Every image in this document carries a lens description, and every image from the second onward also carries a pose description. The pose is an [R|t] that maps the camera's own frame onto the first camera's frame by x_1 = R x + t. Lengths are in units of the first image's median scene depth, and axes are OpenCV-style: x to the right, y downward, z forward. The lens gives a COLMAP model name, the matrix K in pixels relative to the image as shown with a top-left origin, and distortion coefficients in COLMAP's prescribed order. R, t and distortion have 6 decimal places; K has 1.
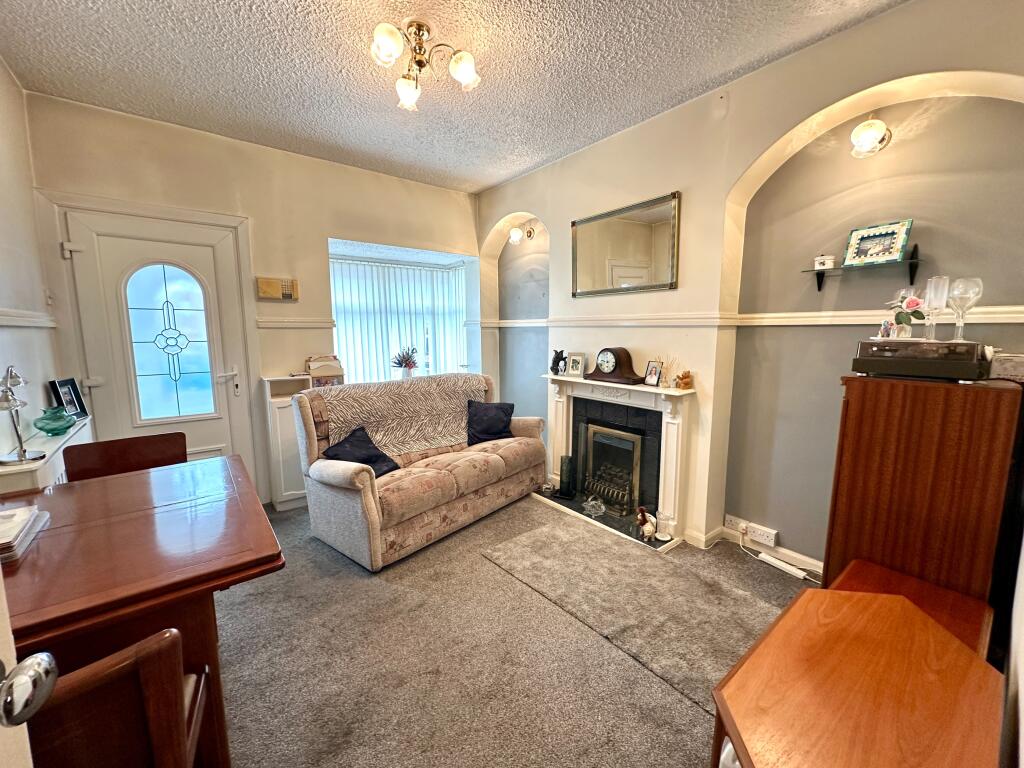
lens RADIAL K [[407.2, 0, 512.3], [0, 407.2, 381.6], [0, 0, 1]] dist [0.001097, 0.000004]
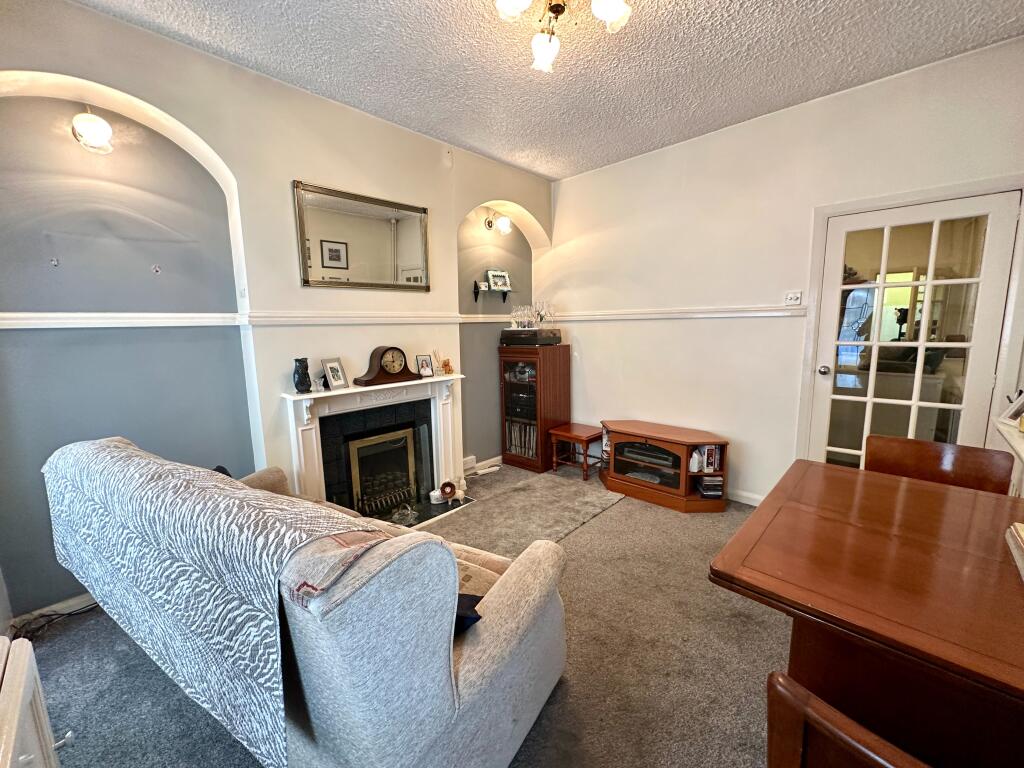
lens RADIAL K [[407.2, 0, 512.3], [0, 407.2, 381.6], [0, 0, 1]] dist [0.001097, 0.000004]
pose [[-0.126636, -0.138152, 0.982282, -0.806187], [0.147496, 0.976623, 0.156371, -0.120933], [-0.980922, 0.164685, -0.103299, 0.914286]]
